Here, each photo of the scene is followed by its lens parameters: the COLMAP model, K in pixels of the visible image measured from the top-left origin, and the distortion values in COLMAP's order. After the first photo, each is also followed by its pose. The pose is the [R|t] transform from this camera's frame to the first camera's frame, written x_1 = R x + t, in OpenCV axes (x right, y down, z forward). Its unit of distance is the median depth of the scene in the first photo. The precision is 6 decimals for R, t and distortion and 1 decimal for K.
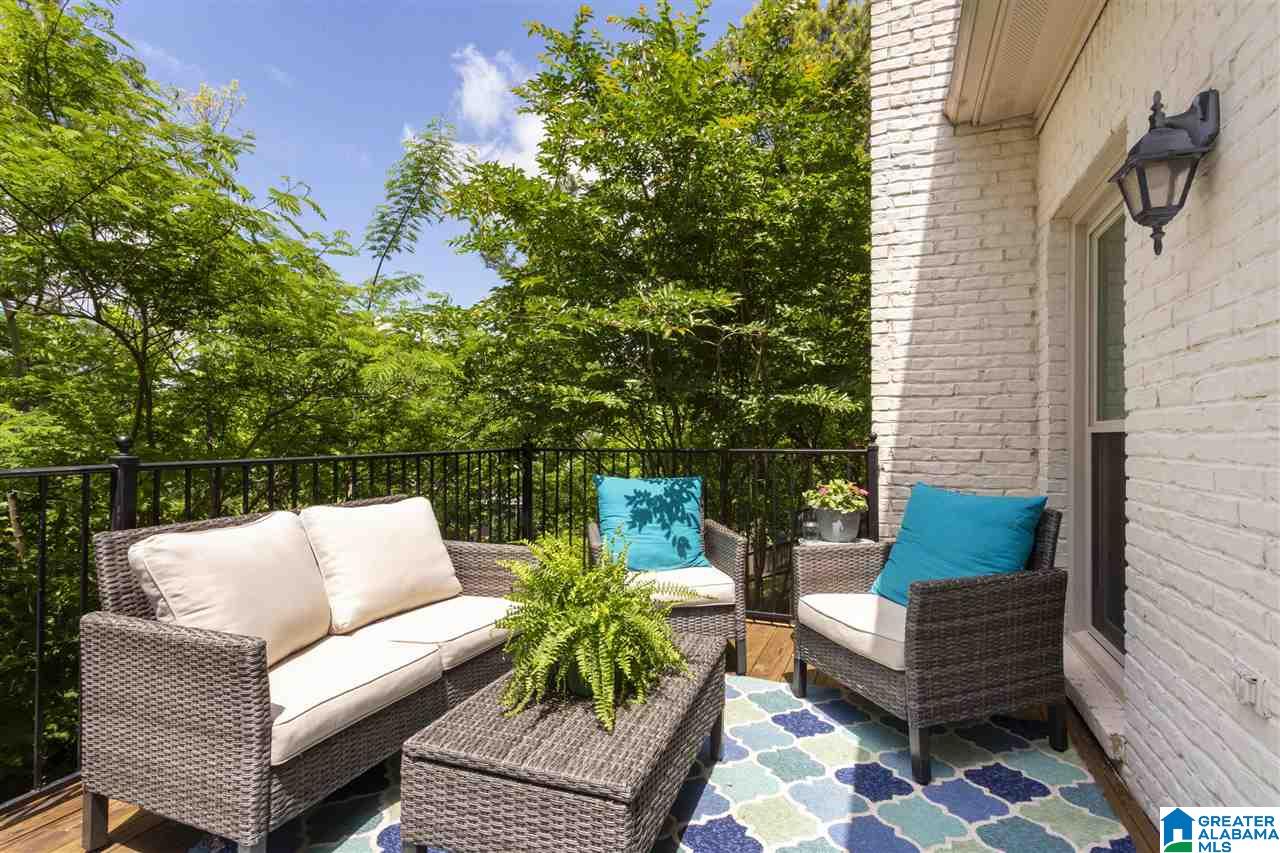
lens RADIAL K [[620.0, 0, 640.0], [0, 620.0, 426.5], [0, 0, 1]] dist [0.002293, -0.001164]
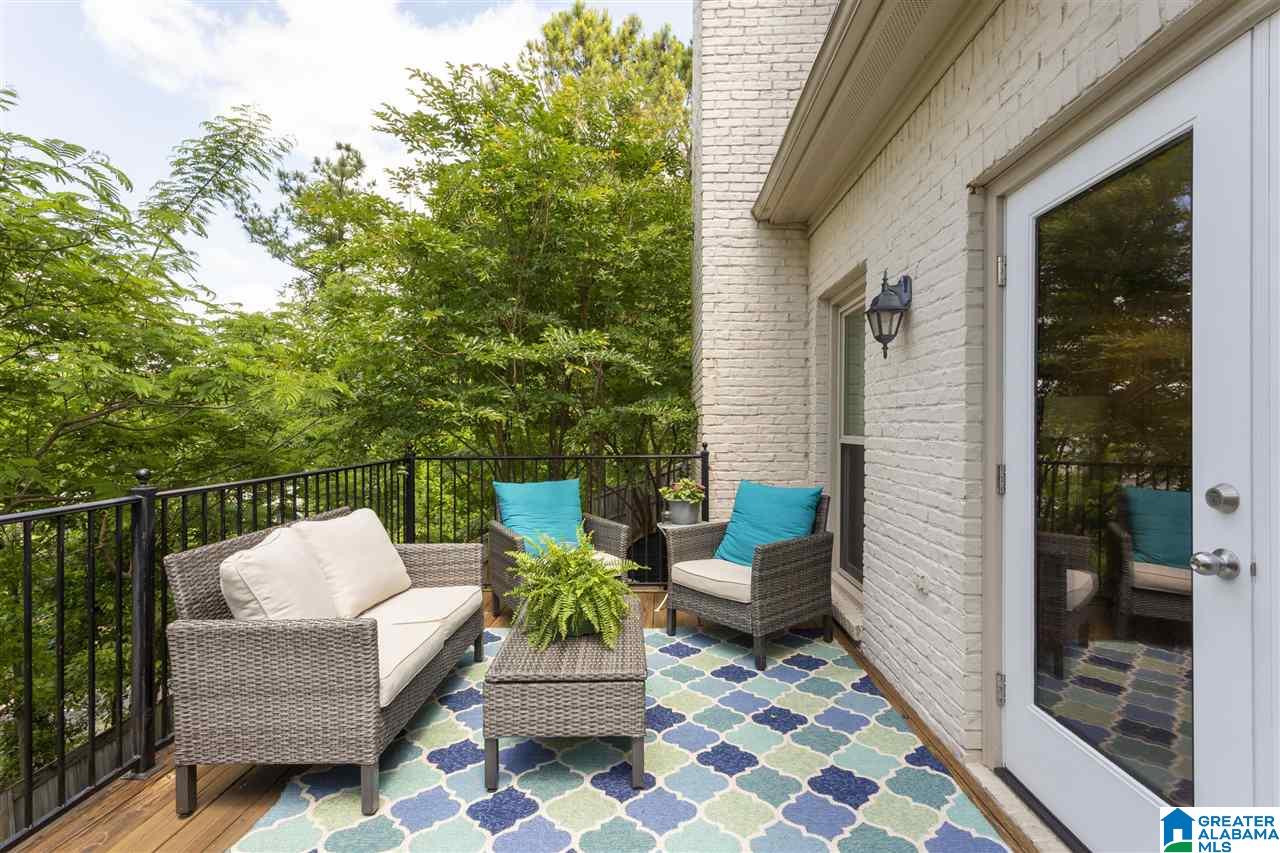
lens RADIAL K [[644.9, 0, 640.0], [0, 644.9, 426.5], [0, 0, 1]] dist [-0.018929, -0.000440]
pose [[0.932253, -0.009448, 0.361683, -0.383320], [0.000946, 0.999719, 0.023677, -0.083579], [-0.361805, -0.021730, 0.932001, -0.373508]]
